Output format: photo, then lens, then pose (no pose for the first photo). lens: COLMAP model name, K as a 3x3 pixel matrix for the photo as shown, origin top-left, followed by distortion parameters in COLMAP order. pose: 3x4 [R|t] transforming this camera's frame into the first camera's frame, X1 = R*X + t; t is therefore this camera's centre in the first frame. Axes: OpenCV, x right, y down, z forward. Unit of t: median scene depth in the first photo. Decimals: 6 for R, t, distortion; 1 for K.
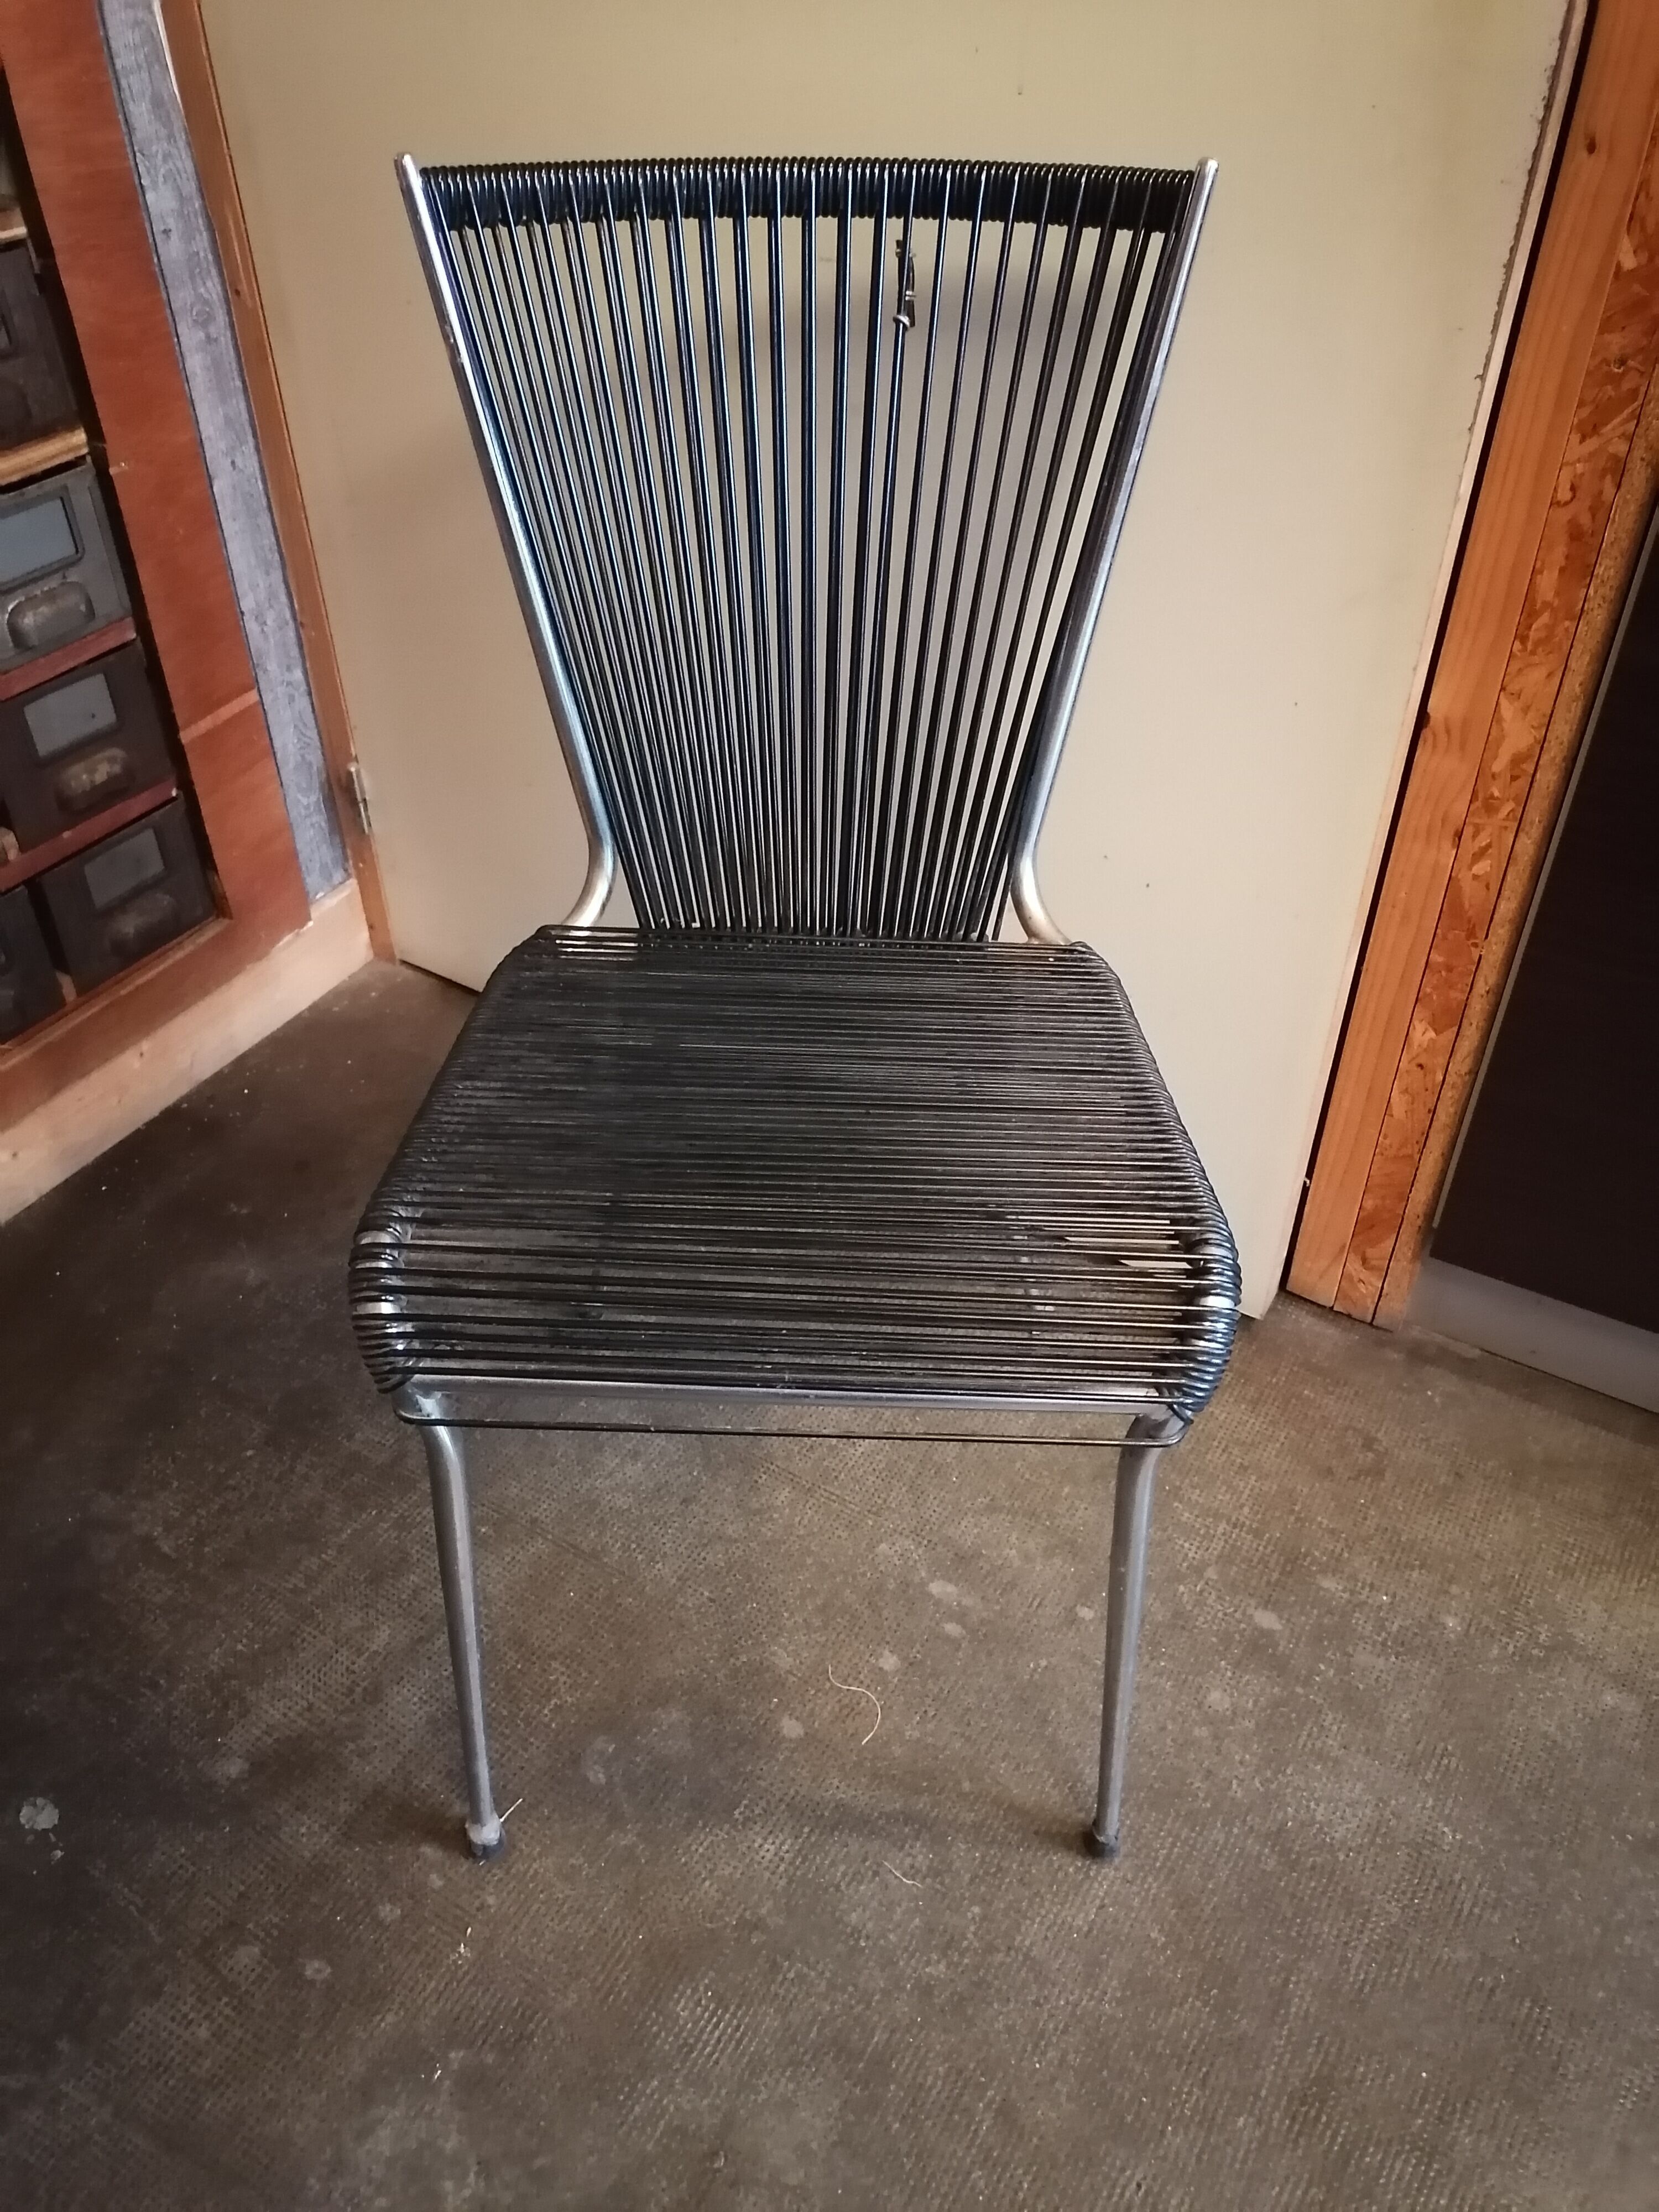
lens RADIAL K [[1784.1, 0, 820.6], [0, 1784.1, 1050.4], [0, 0, 1]] dist [0.029983, -0.015235]
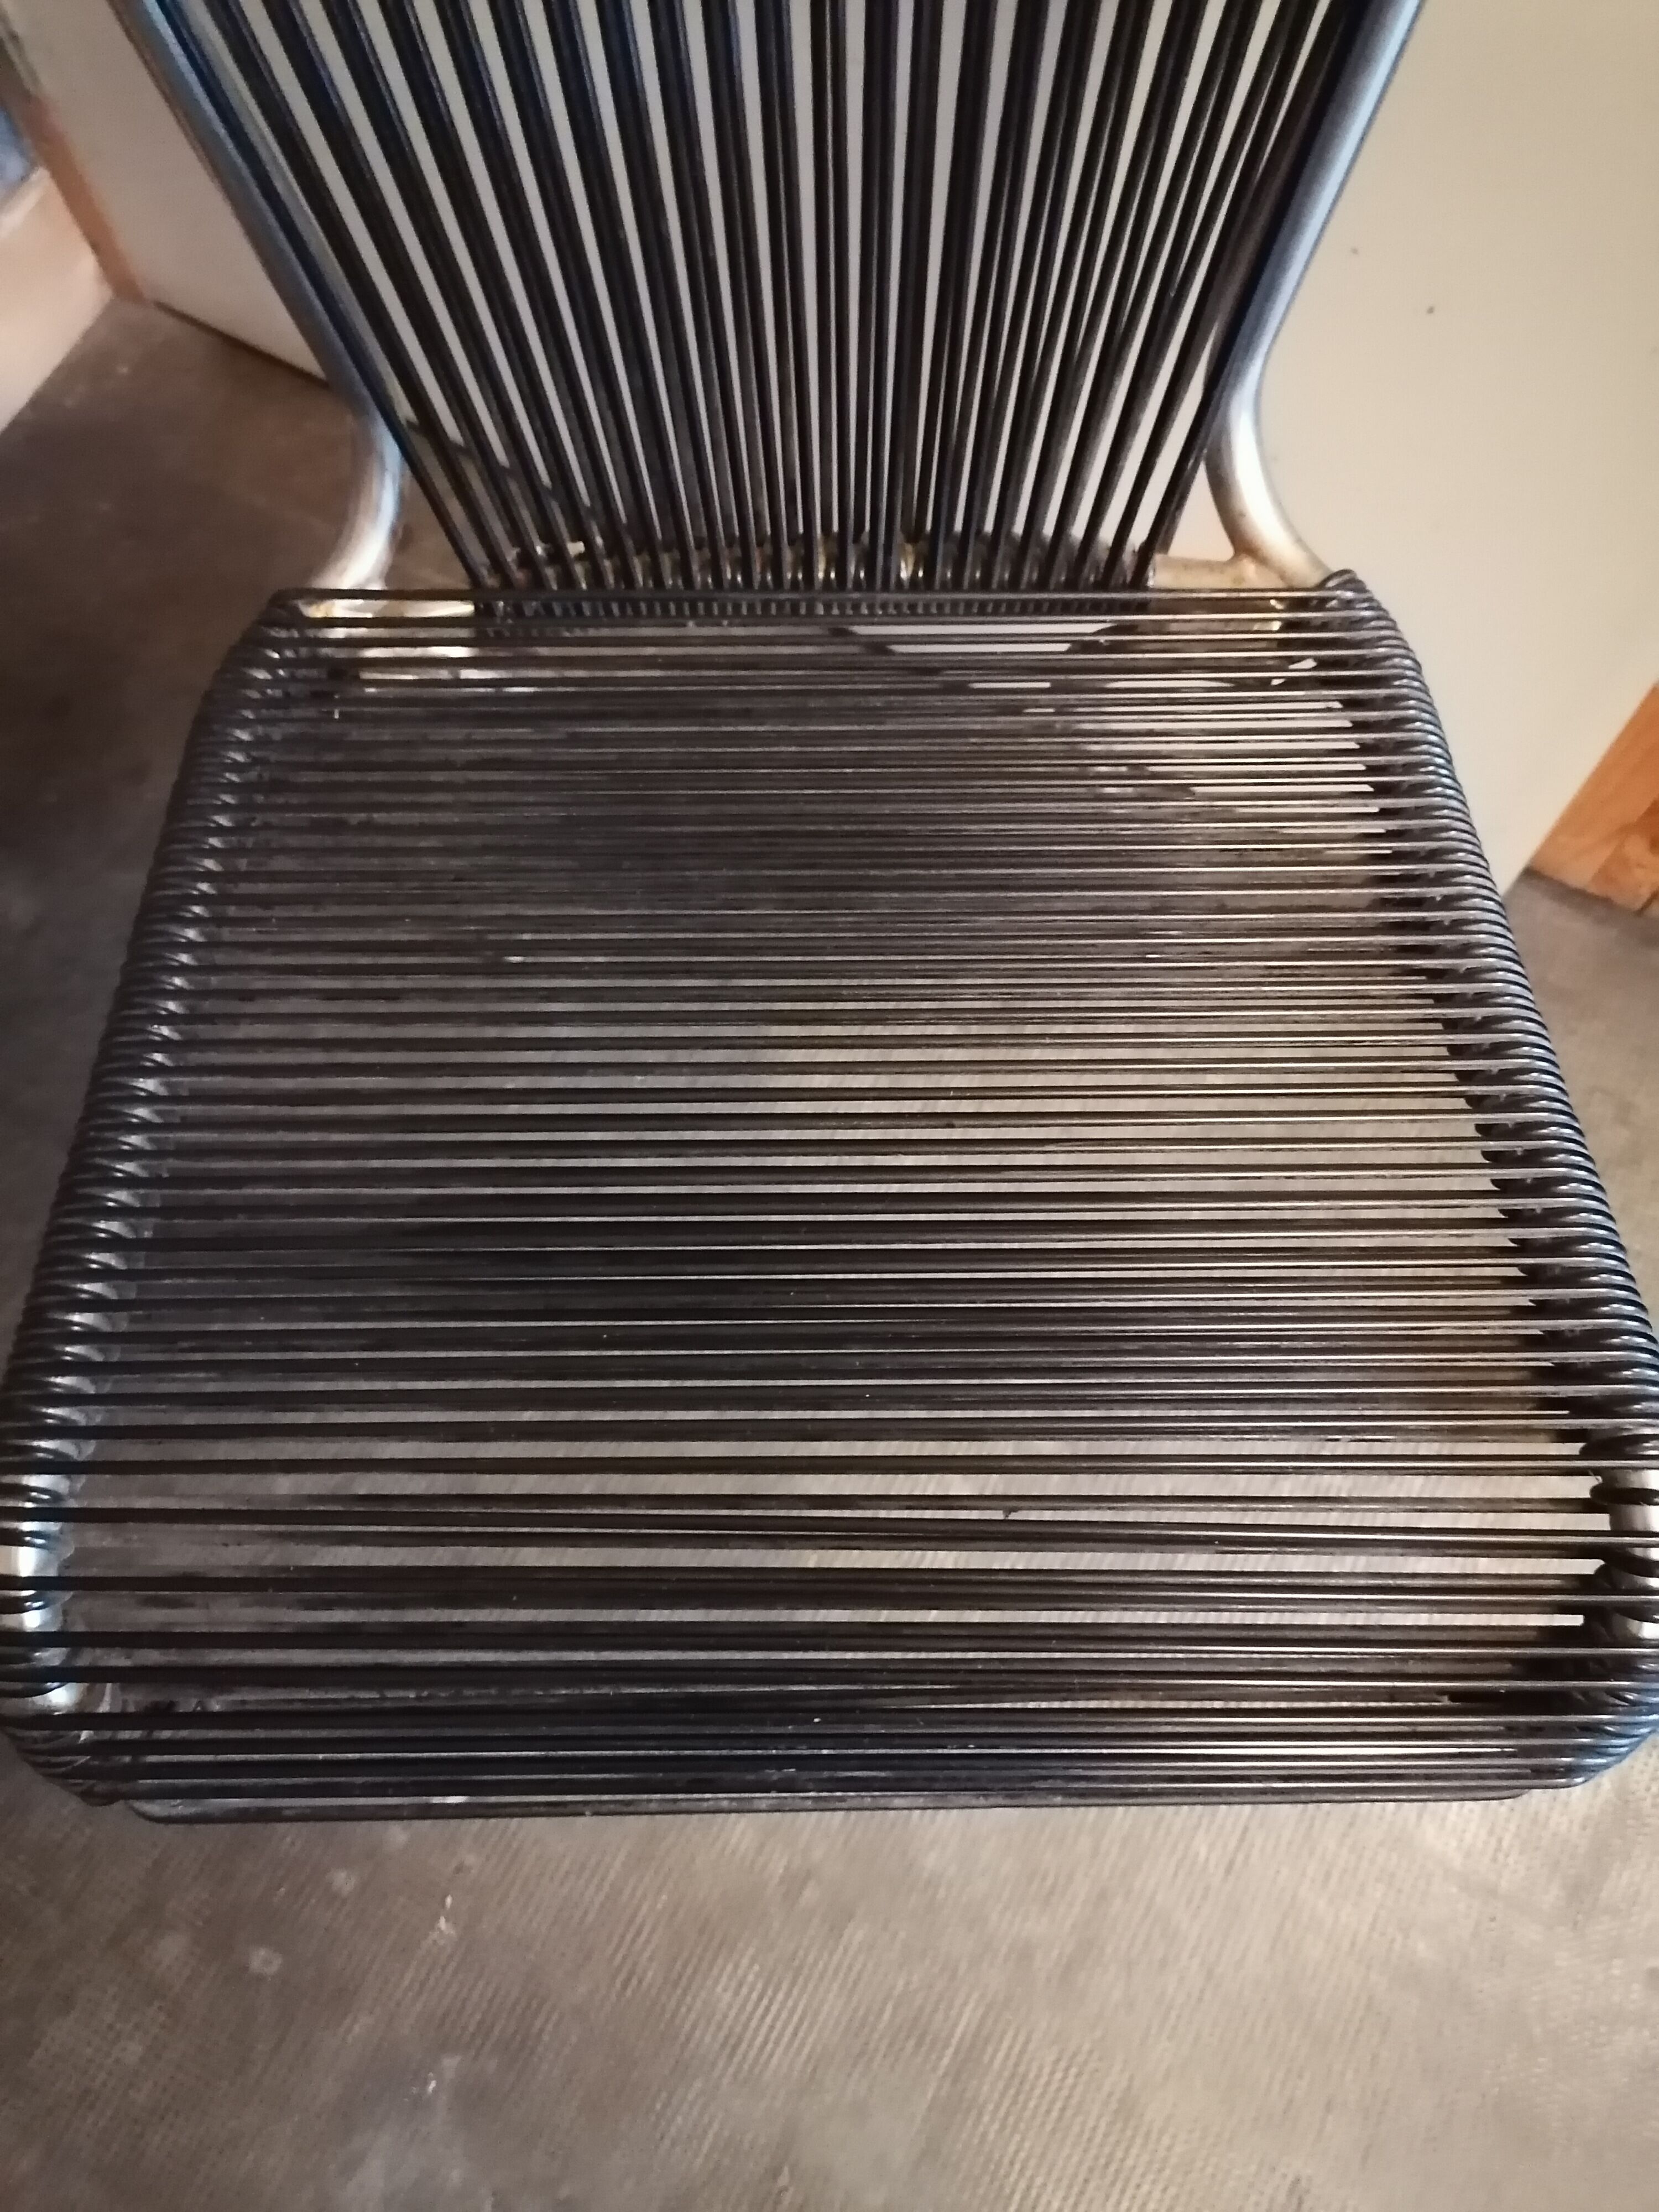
lens RADIAL K [[1784.1, 0, 821.5], [0, 1784.1, 1156.6], [0, 0, 1]] dist [0.029983, -0.015235]
pose [[0.998661, -0.049449, -0.015191, -0.002393], [0.050130, 0.852640, 0.520088, -0.198996], [-0.012766, -0.520154, 0.853977, 0.502716]]
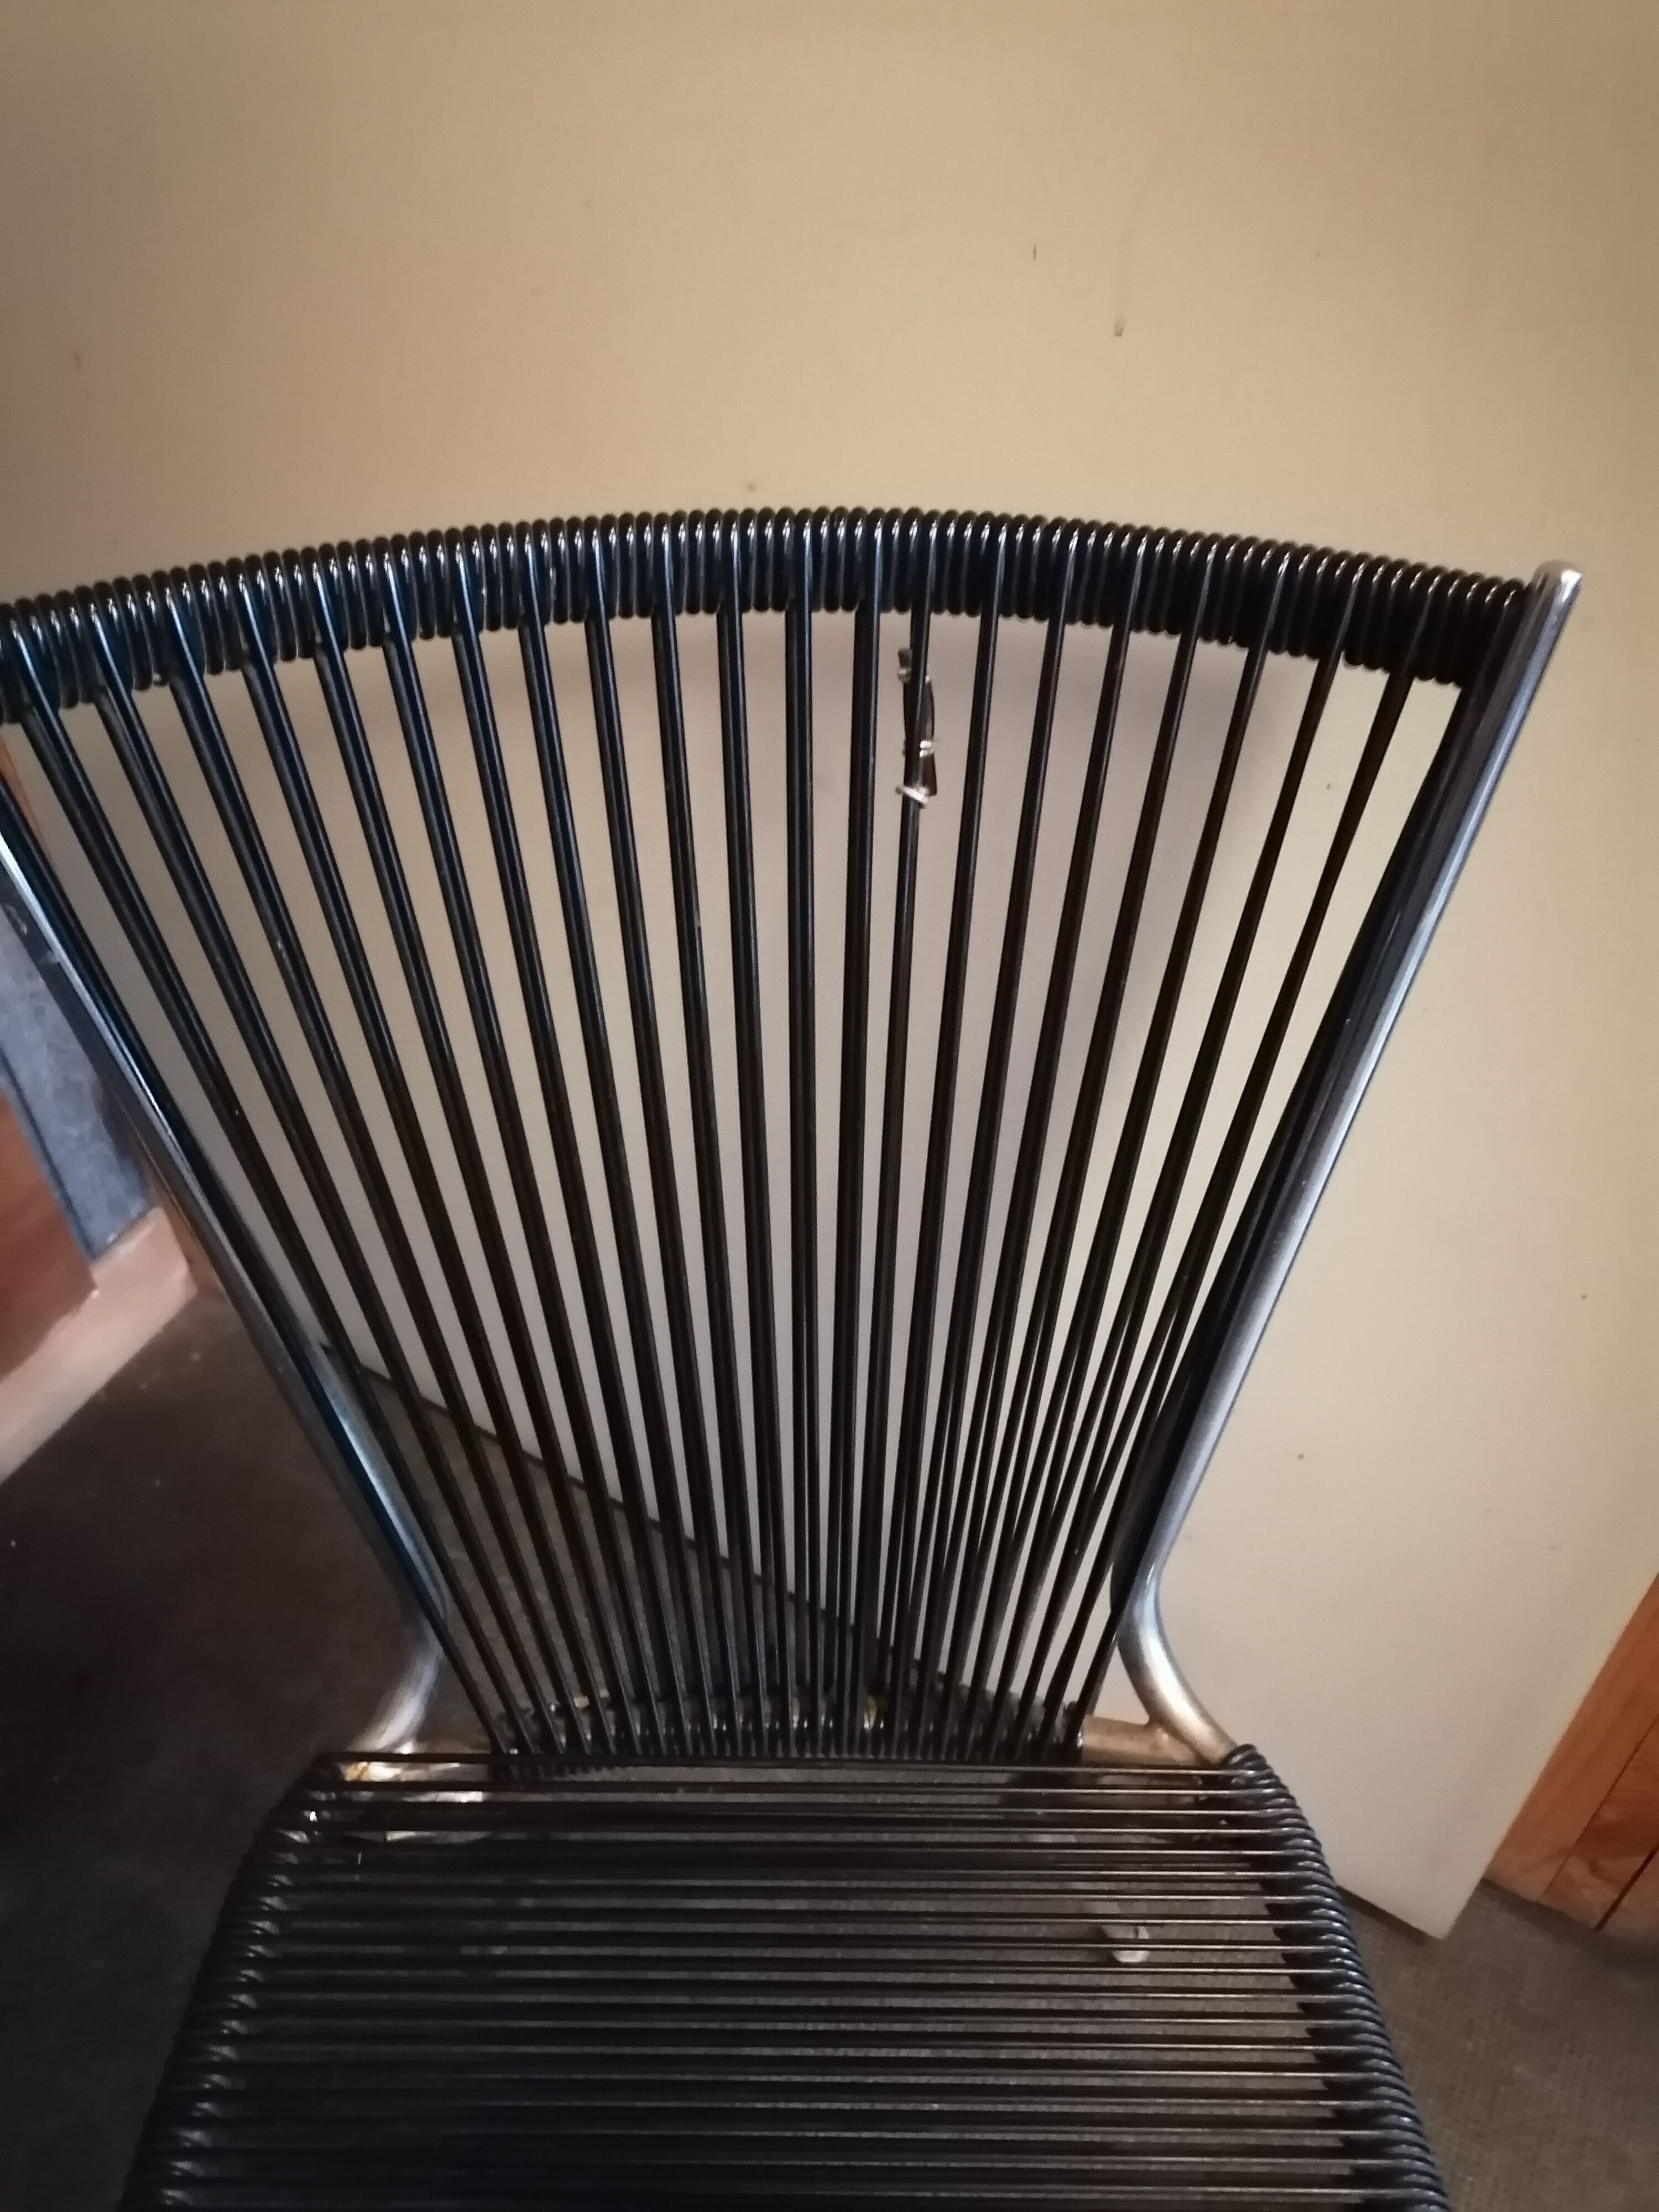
lens RADIAL K [[1784.1, 0, 816.7], [0, 1784.1, 1057.0], [0, 0, 1]] dist [0.029983, -0.015235]
pose [[0.999204, -0.037728, 0.012929, 0.006632], [0.036600, 0.996239, 0.078544, -0.355722], [-0.015844, -0.078008, 0.996827, 0.449672]]
